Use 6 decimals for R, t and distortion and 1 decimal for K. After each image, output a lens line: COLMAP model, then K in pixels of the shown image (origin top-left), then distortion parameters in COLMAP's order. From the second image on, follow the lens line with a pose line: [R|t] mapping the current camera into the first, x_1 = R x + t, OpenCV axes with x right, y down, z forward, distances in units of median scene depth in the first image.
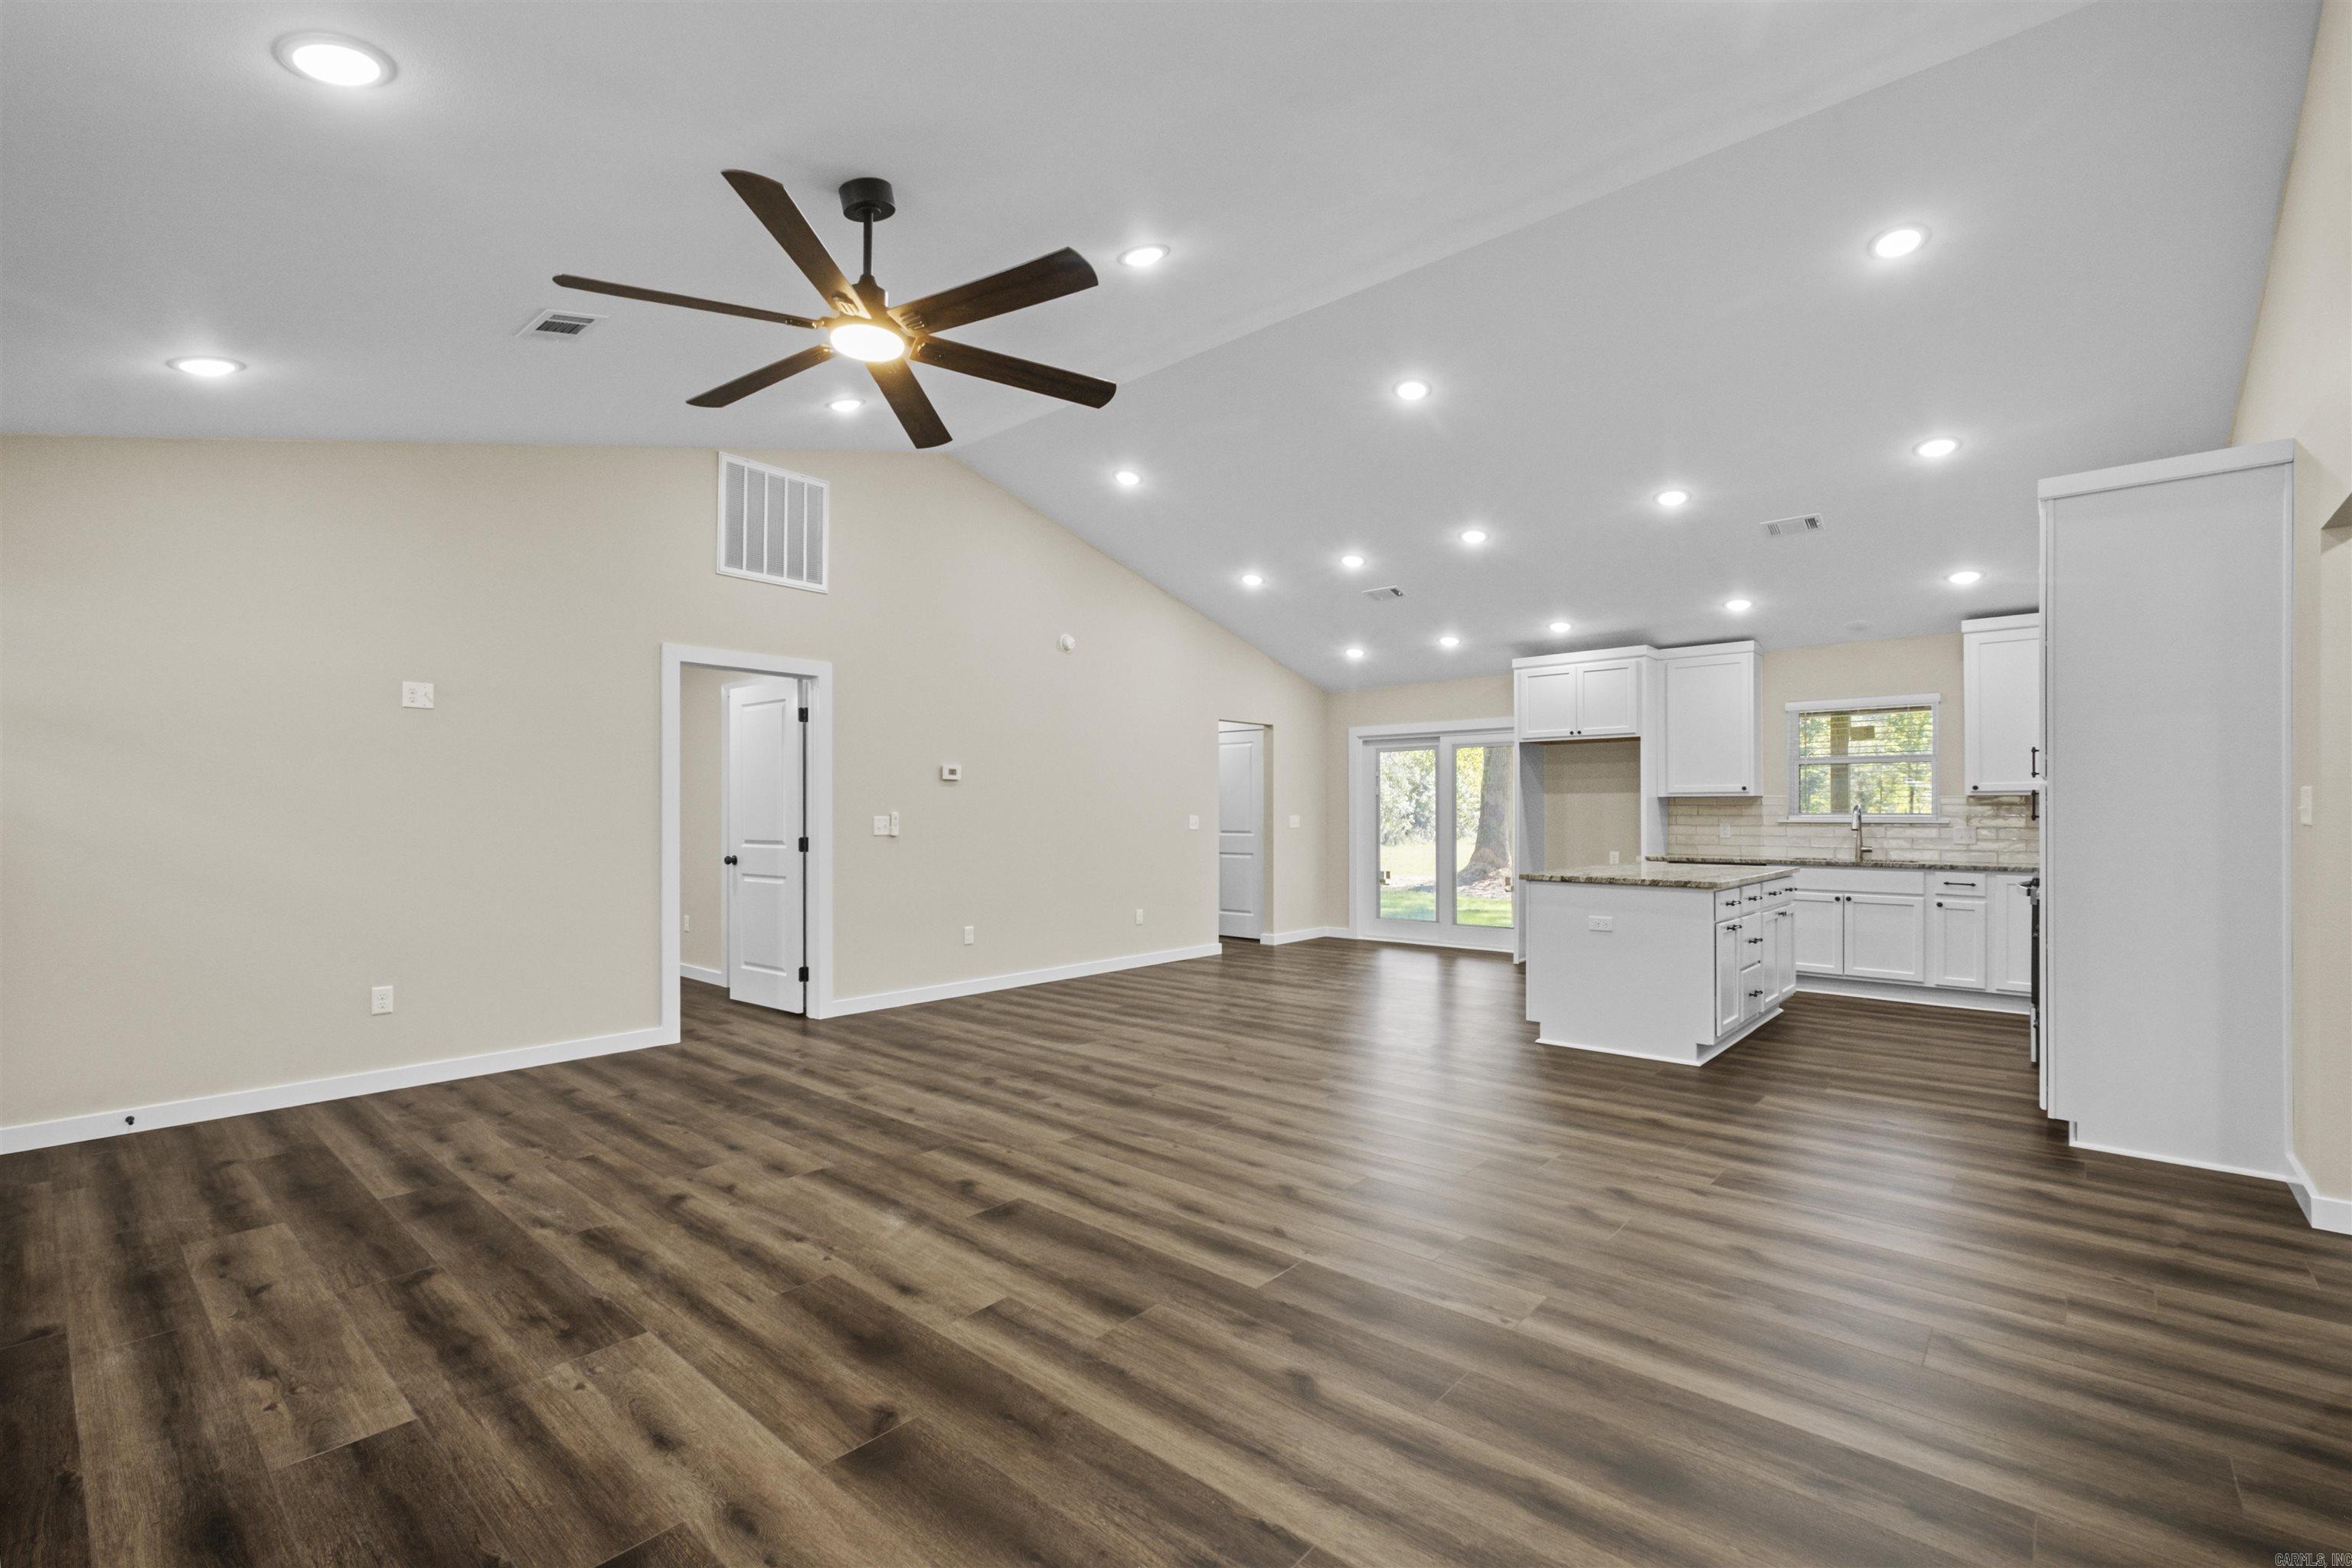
lens RADIAL K [[1018.7, 0, 1150.8], [0, 1018.7, 798.0], [0, 0, 1]] dist [0.001128, 0.002278]
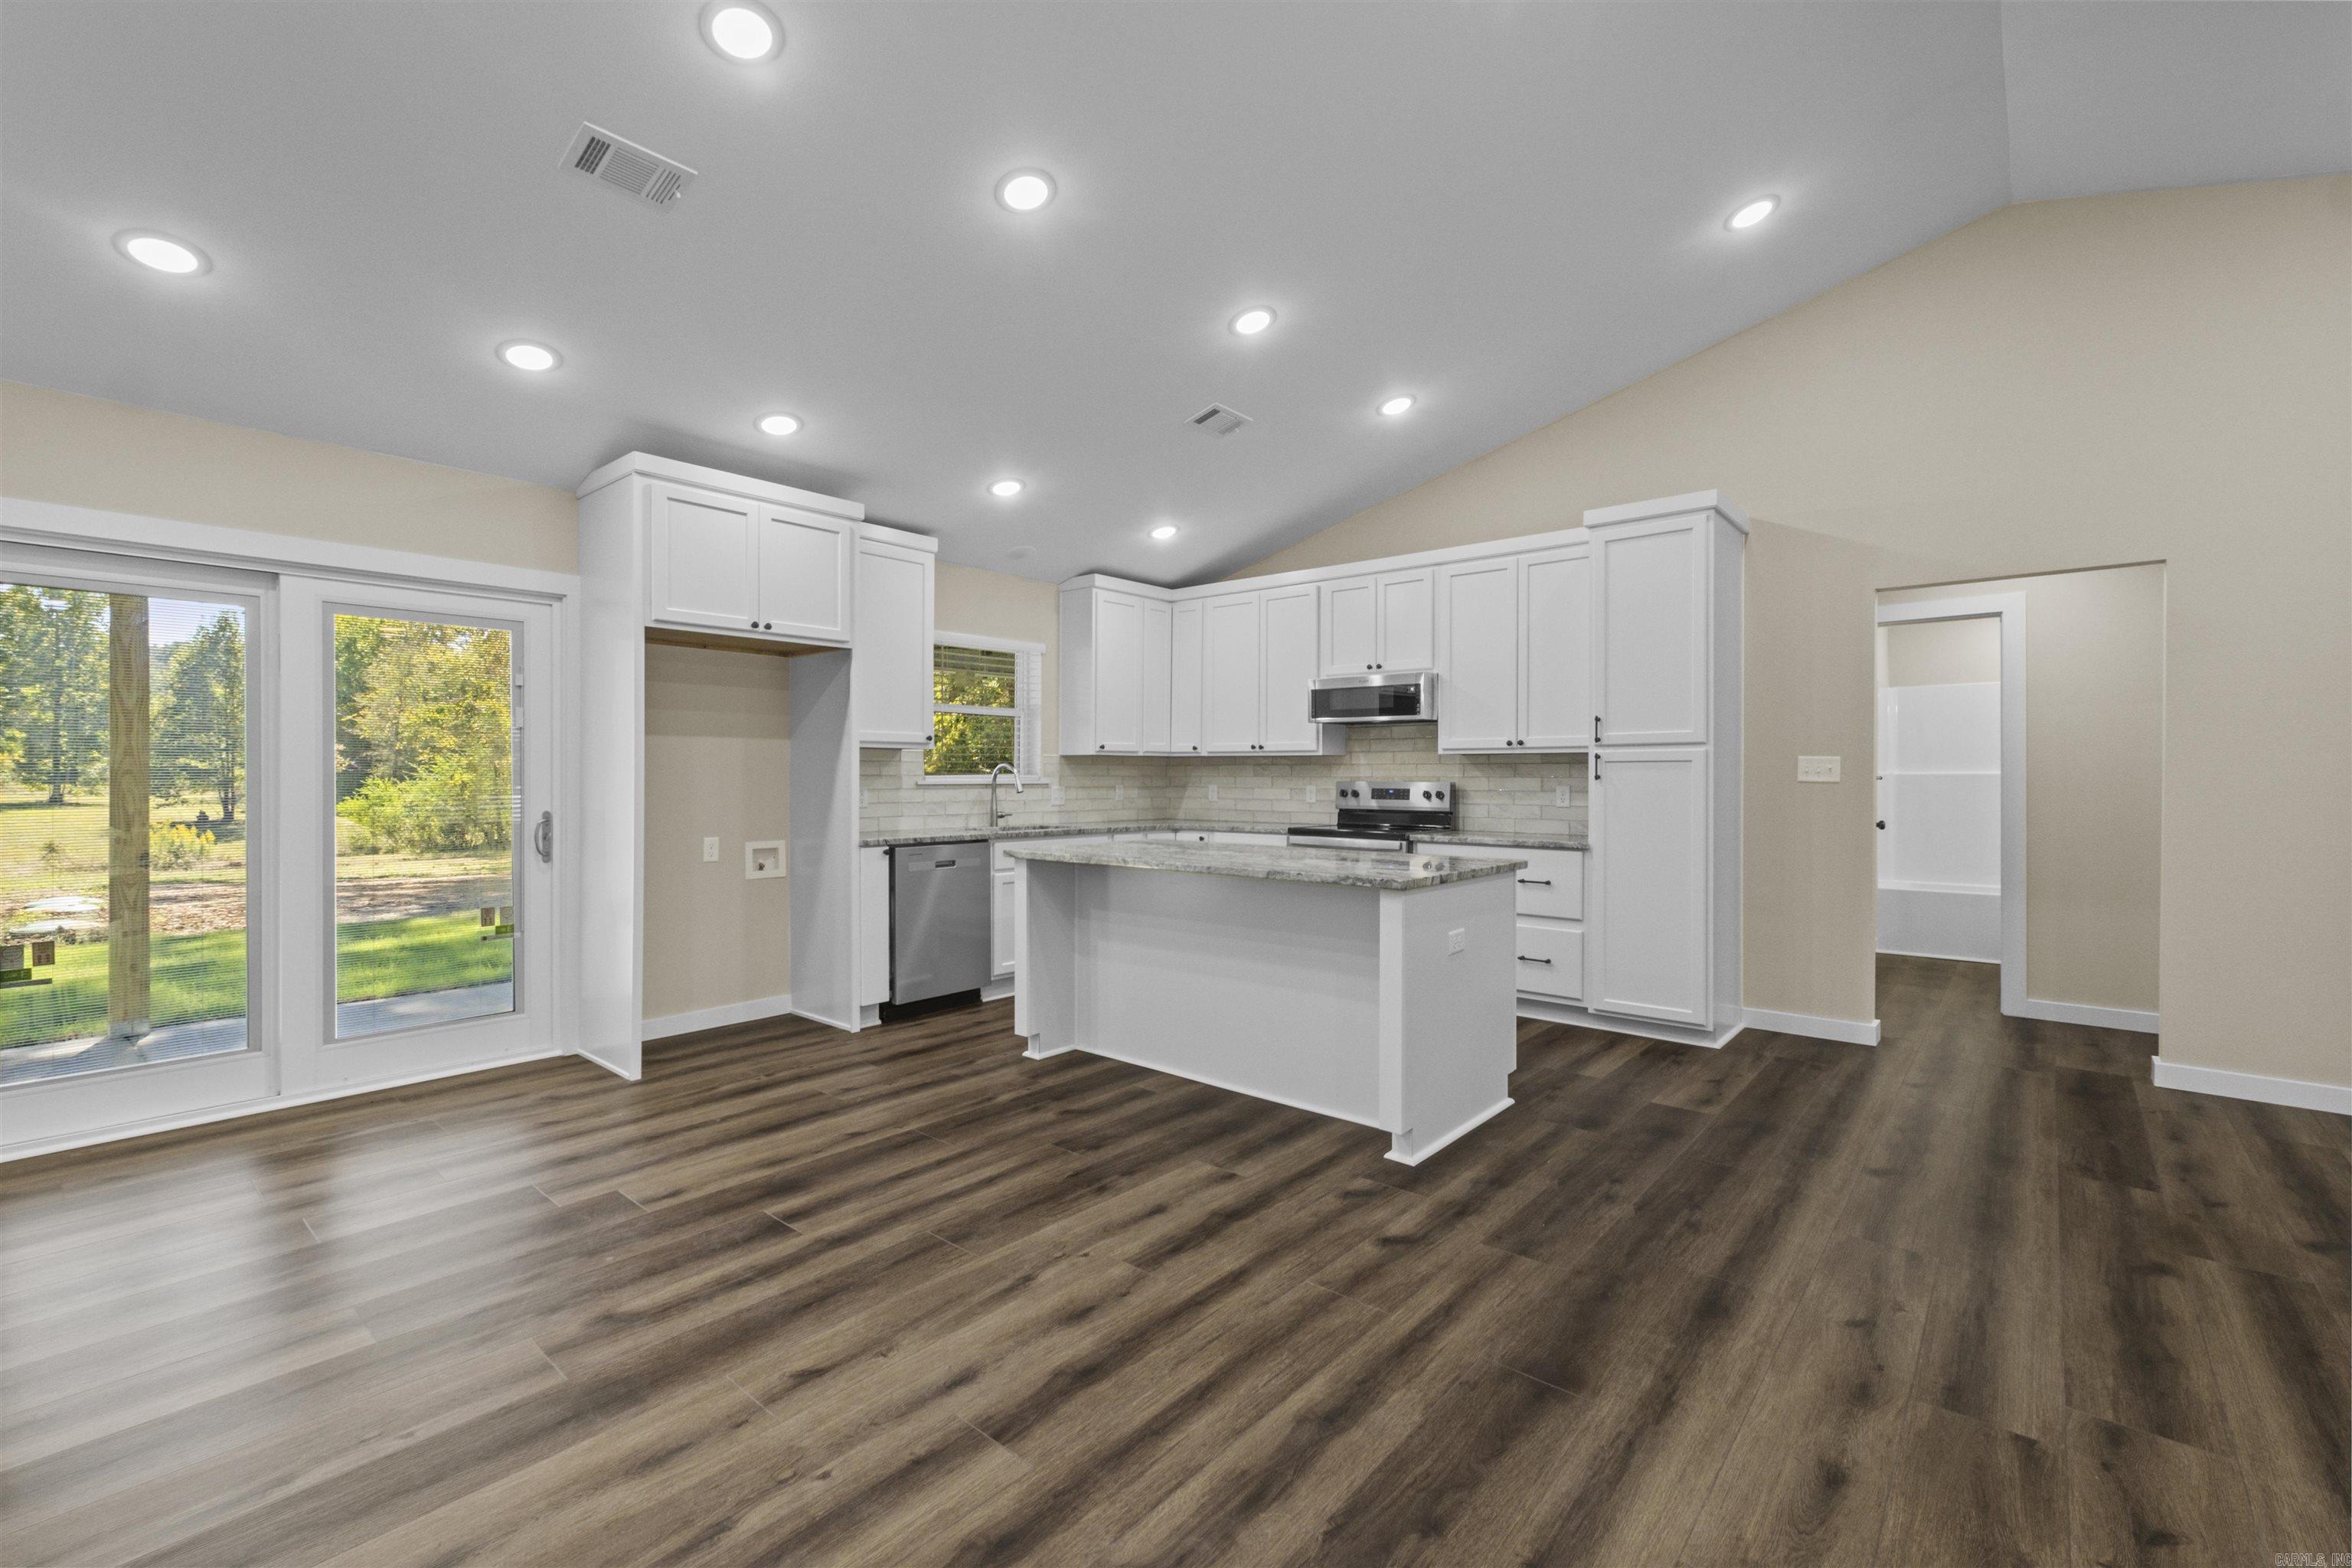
lens RADIAL K [[1018.7, 0, 1156.5], [0, 1018.7, 766.6], [0, 0, 1]] dist [0.001128, 0.002278]
pose [[-0.017118, 0.006177, 0.999834, -0.185473], [-0.018040, 0.999816, -0.006485, 0.016000], [-0.999691, -0.018148, -0.017003, 1.063421]]
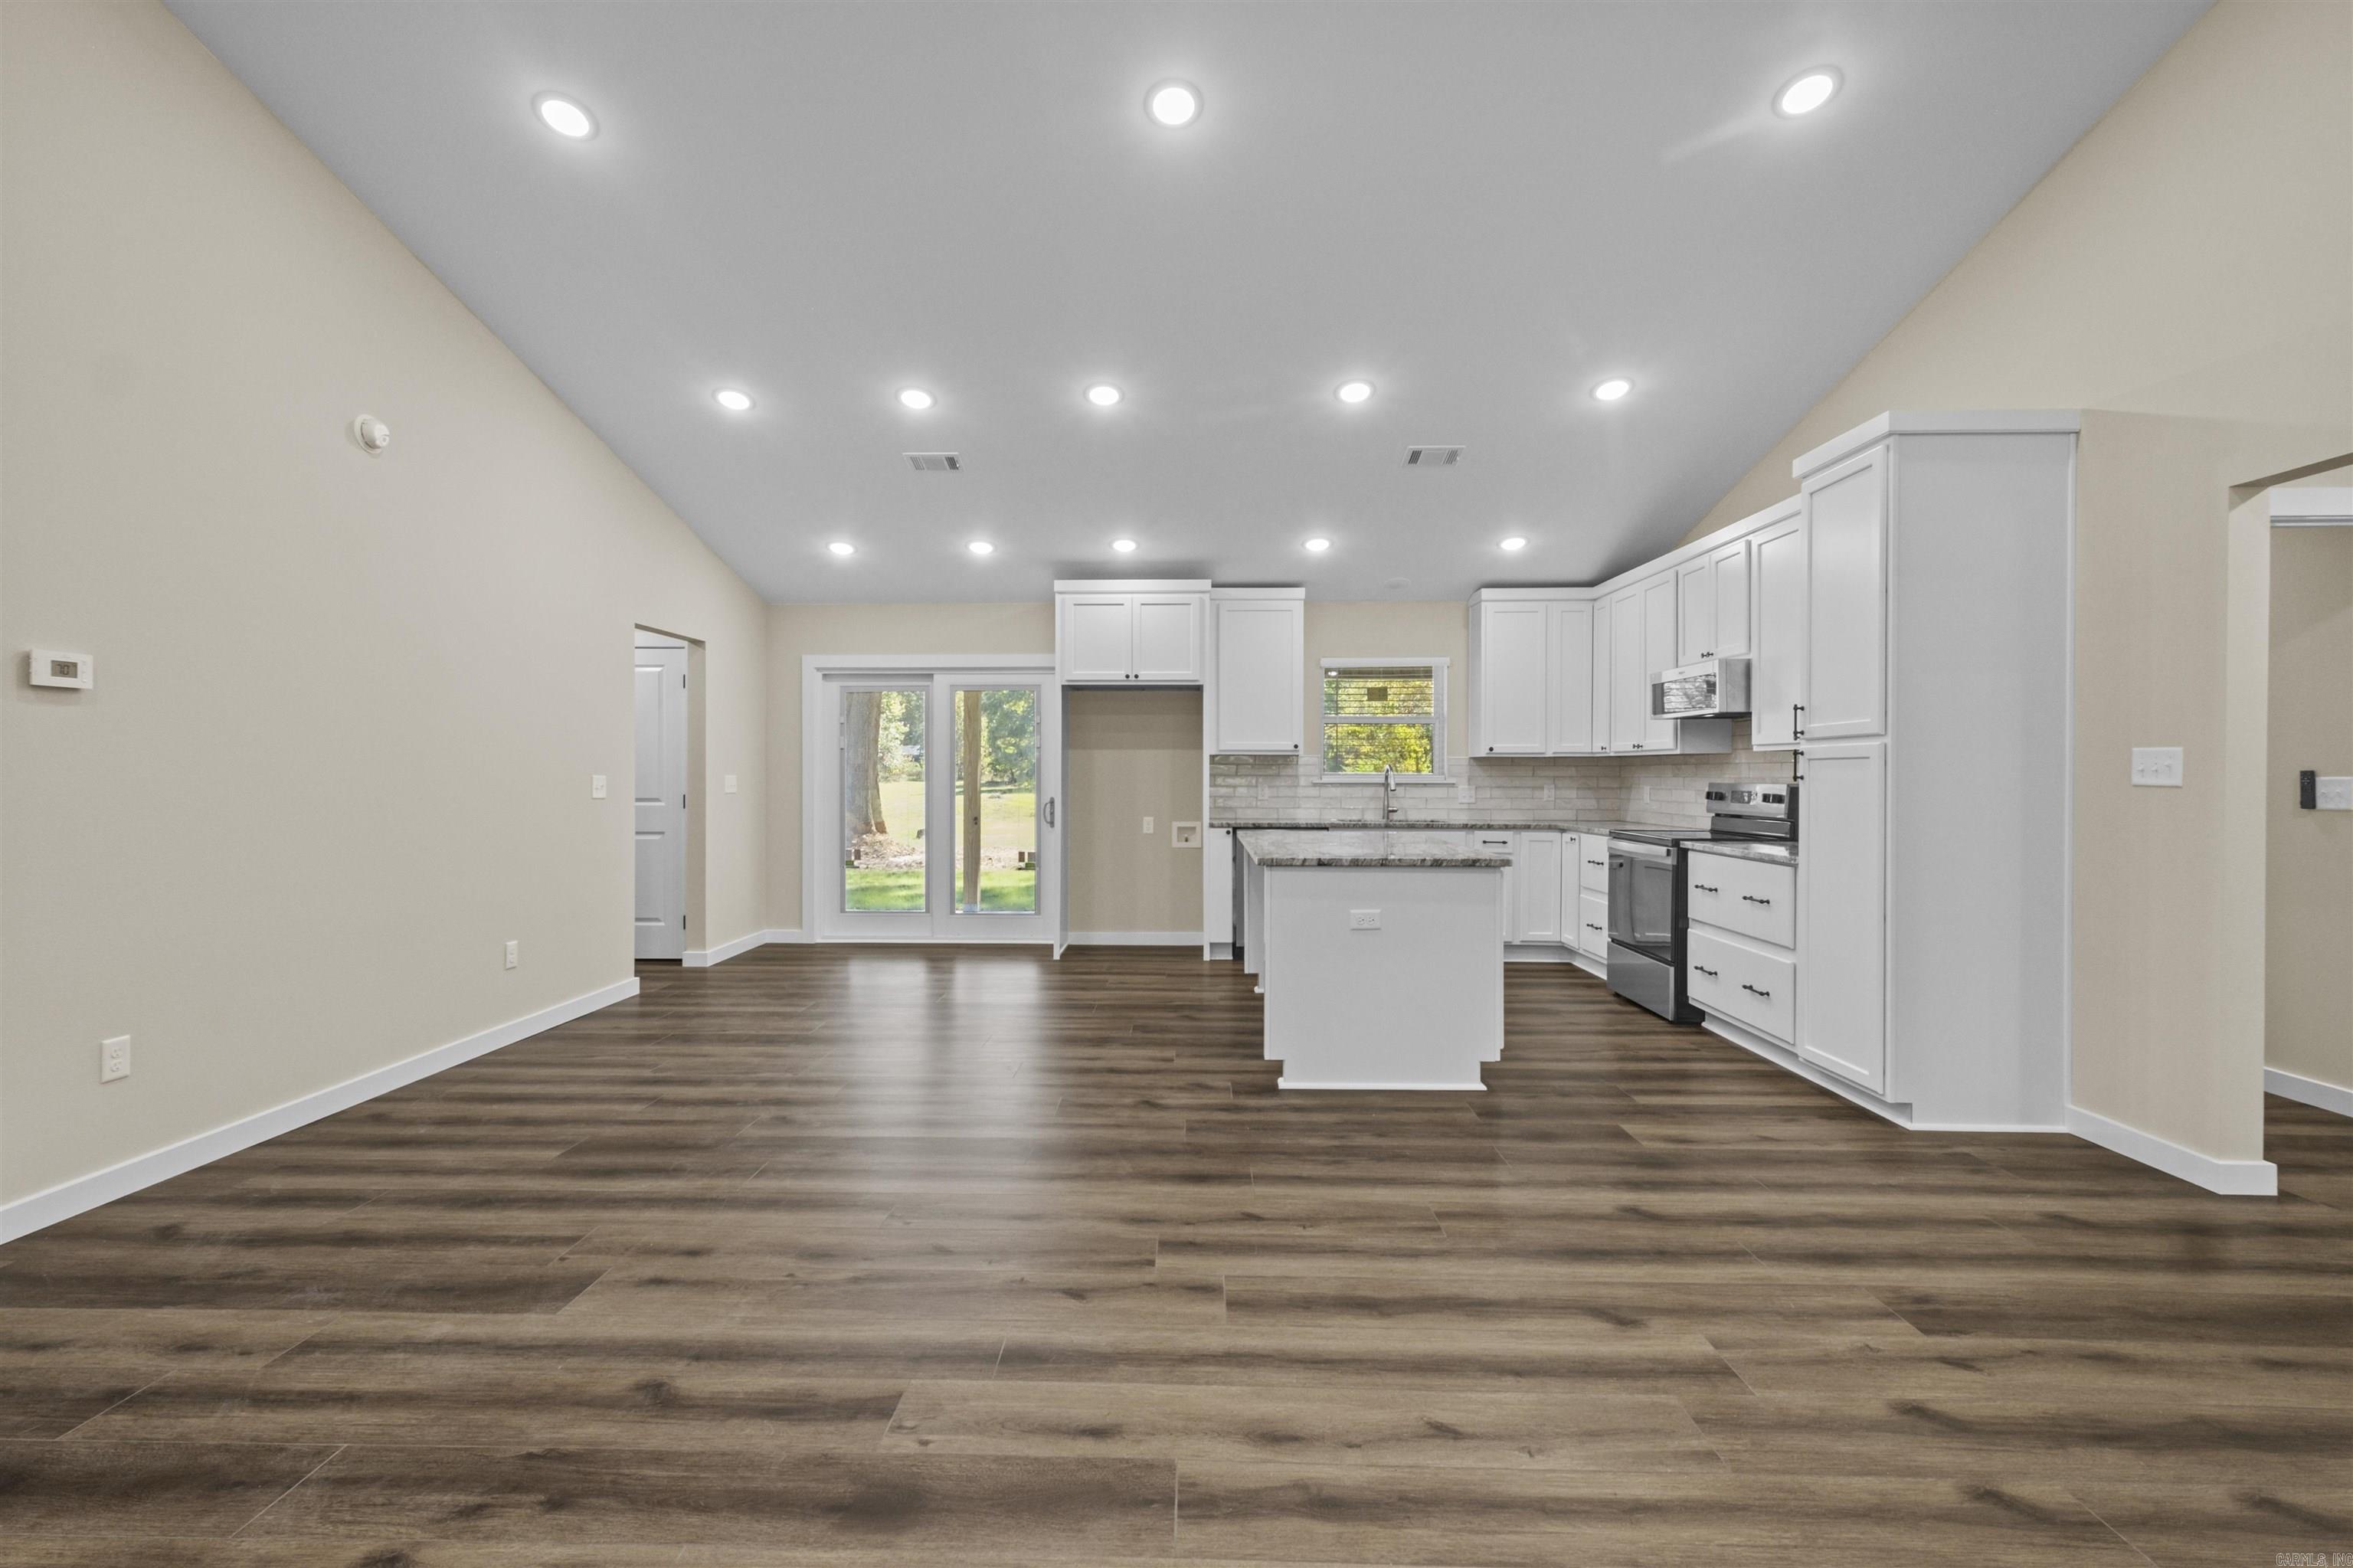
lens RADIAL K [[1019.1, 0, 1164.0], [0, 1019.1, 784.7], [0, 0, 1]] dist [0.001128, 0.002278]
pose [[0.759967, -0.006564, 0.649929, -0.143935], [-0.011396, 0.999661, 0.023422, 0.006137], [-0.649862, -0.025207, 0.759634, 0.462542]]
